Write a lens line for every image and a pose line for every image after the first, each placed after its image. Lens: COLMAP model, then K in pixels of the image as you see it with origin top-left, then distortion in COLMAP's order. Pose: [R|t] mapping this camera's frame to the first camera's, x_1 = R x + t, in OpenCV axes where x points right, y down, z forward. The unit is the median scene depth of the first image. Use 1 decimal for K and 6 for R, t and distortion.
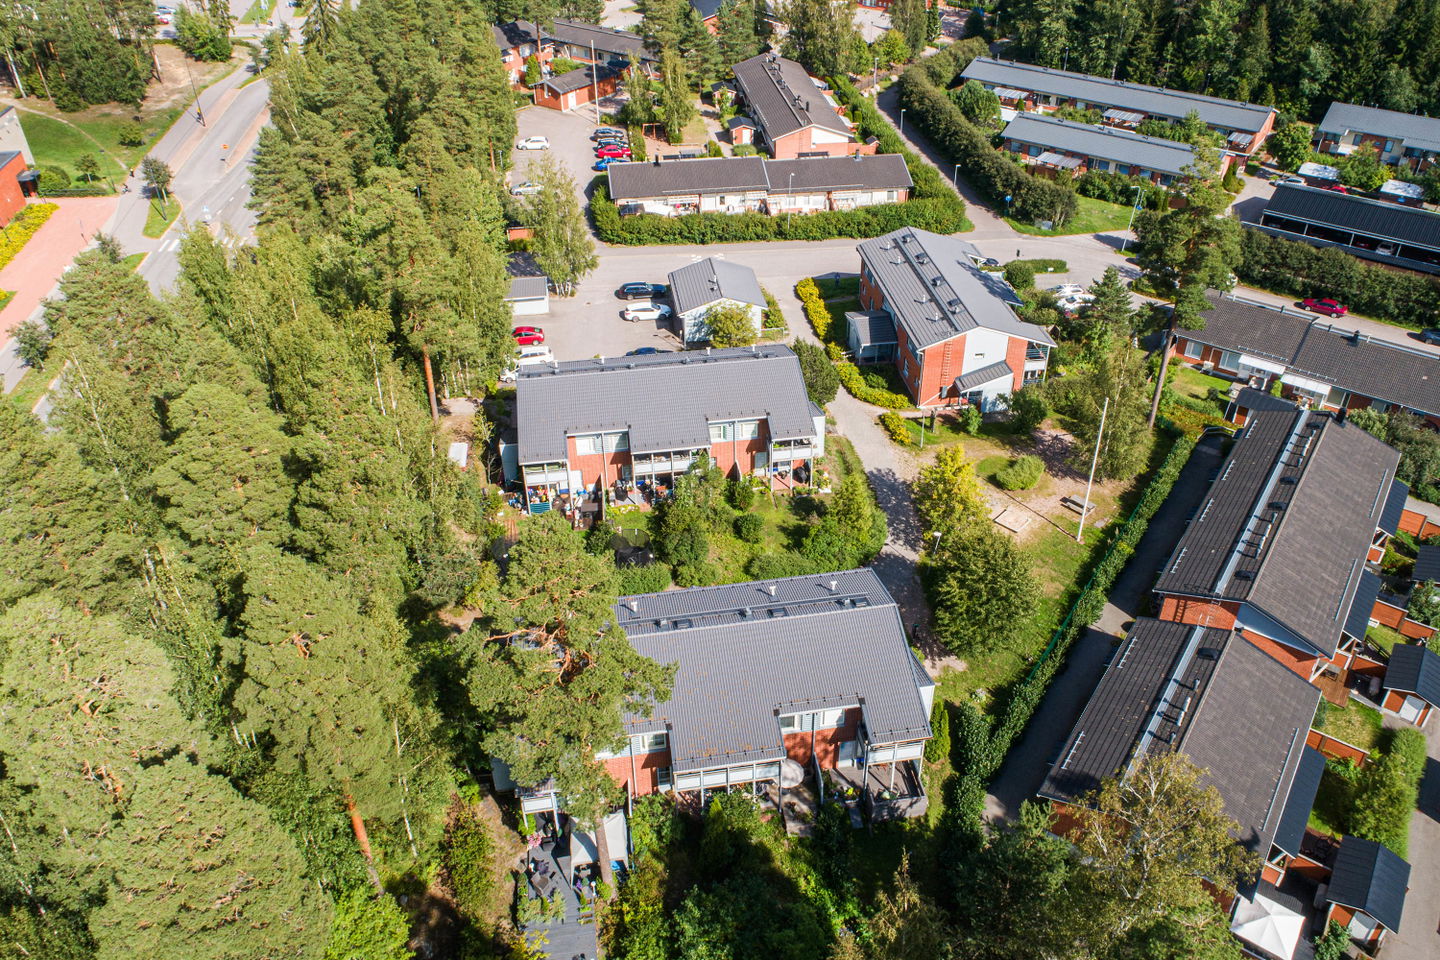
lens RADIAL K [[1105.6, 0, 720.0], [0, 1105.6, 480.0], [0, 0, 1]] dist [-0.004691, 0.000336]
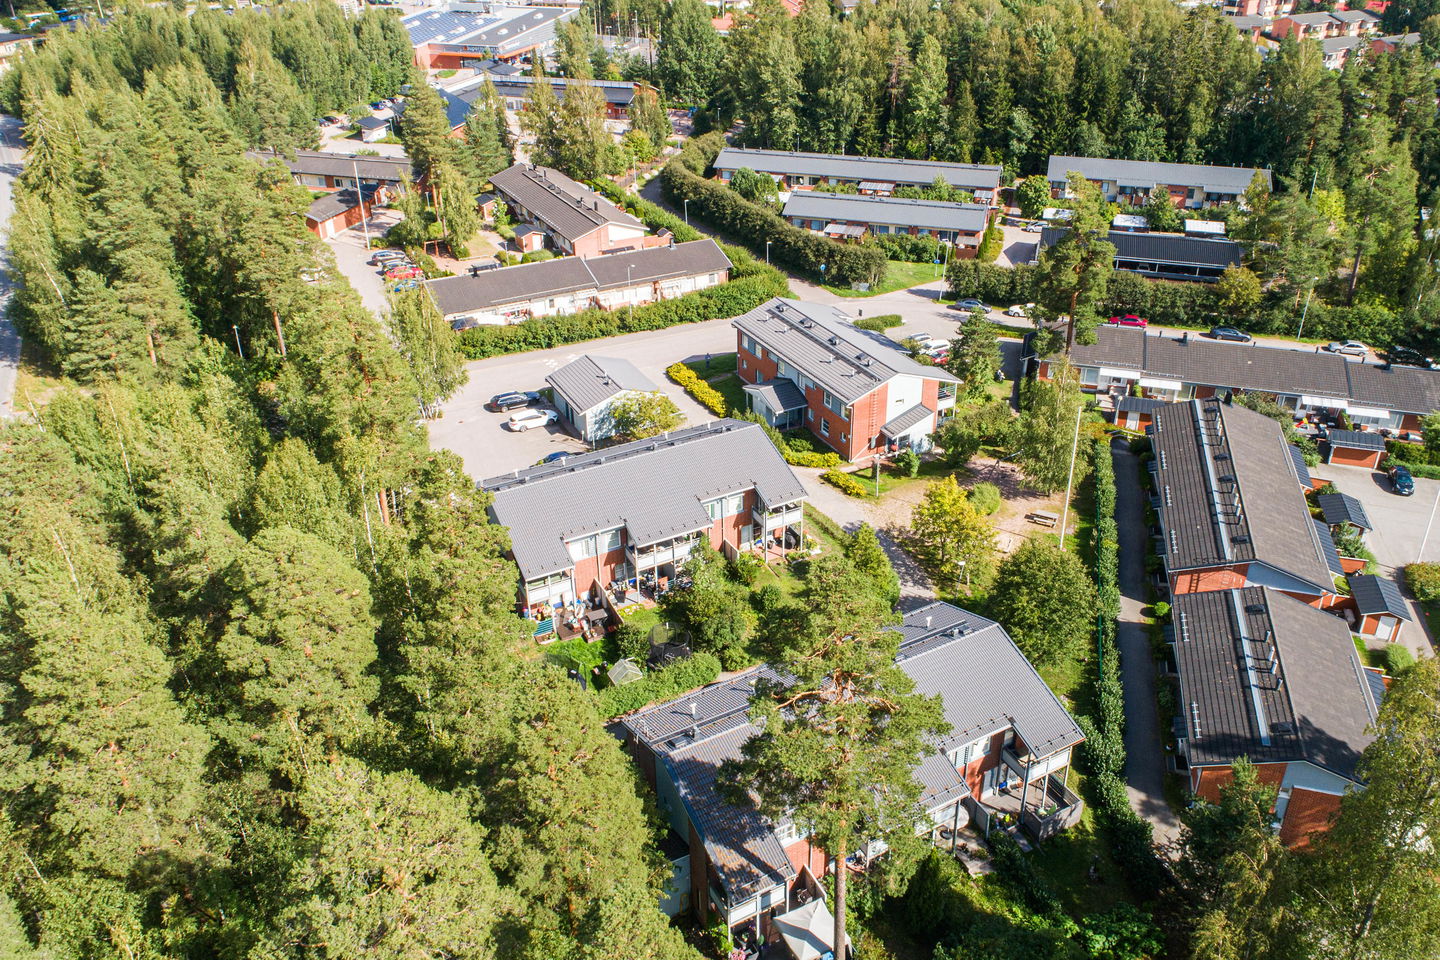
lens RADIAL K [[1150.8, 0, 720.0], [0, 1150.8, 480.0], [0, 0, 1]] dist [-0.006364, -0.003774]
pose [[0.938693, -0.169799, 0.300040, -0.213319], [0.202513, 0.975899, -0.081294, 0.010053], [-0.279006, 0.137072, 0.950456, 0.029409]]
